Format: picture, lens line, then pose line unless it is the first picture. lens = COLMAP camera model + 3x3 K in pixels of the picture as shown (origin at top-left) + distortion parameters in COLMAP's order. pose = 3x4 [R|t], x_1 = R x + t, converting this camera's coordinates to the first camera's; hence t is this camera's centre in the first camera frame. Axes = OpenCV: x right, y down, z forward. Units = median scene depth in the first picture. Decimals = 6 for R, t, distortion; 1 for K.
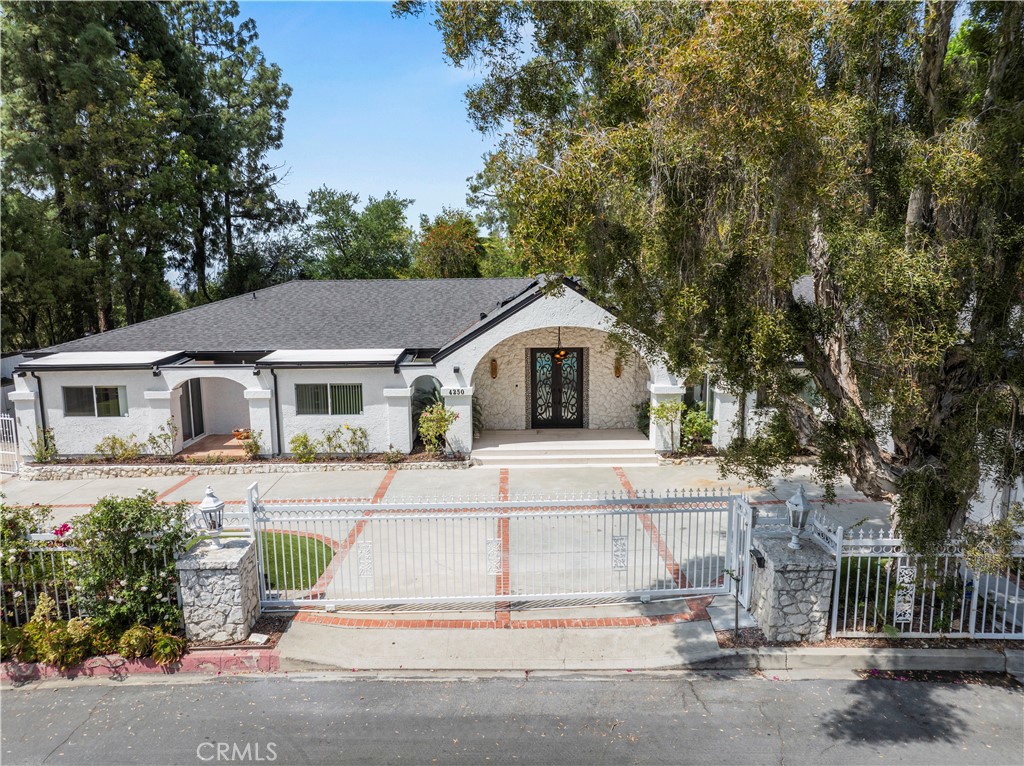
lens RADIAL K [[713.1, 0, 516.4], [0, 713.1, 382.9], [0, 0, 1]] dist [-0.046513, 0.004473]
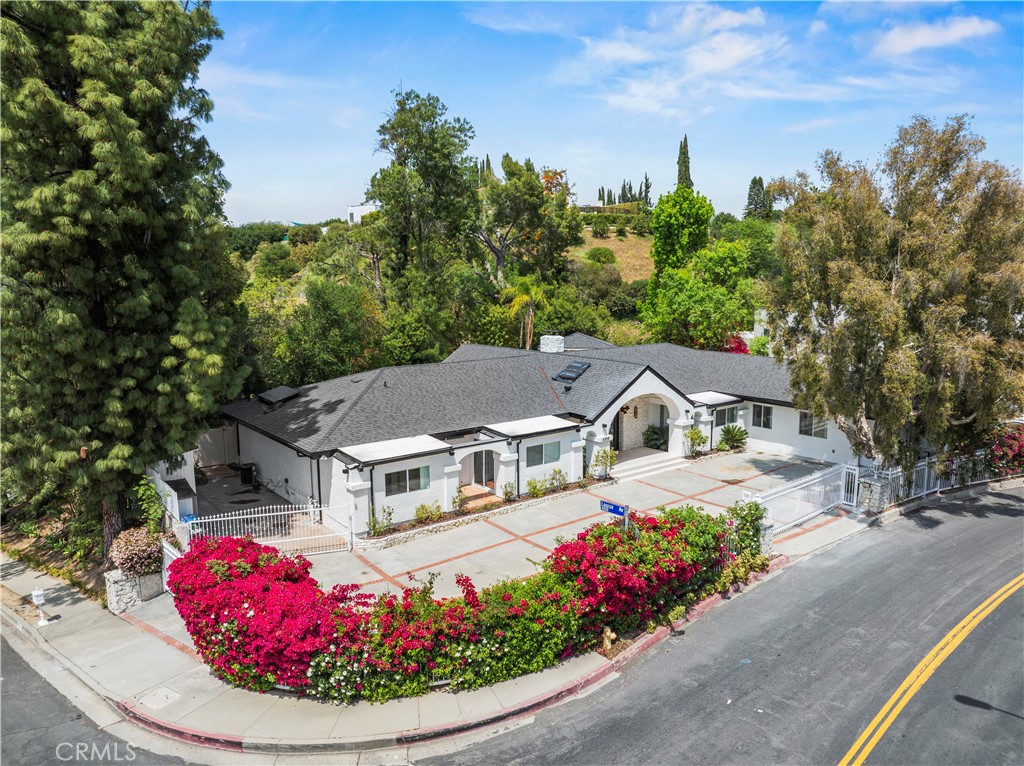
lens RADIAL K [[713.1, 0, 516.4], [0, 713.1, 382.9], [0, 0, 1]] dist [-0.046513, 0.004473]
pose [[0.789728, -0.079293, 0.608311, -1.244320], [0.084123, 0.996241, 0.020649, -0.168117], [-0.607662, 0.034866, 0.793430, -0.192211]]
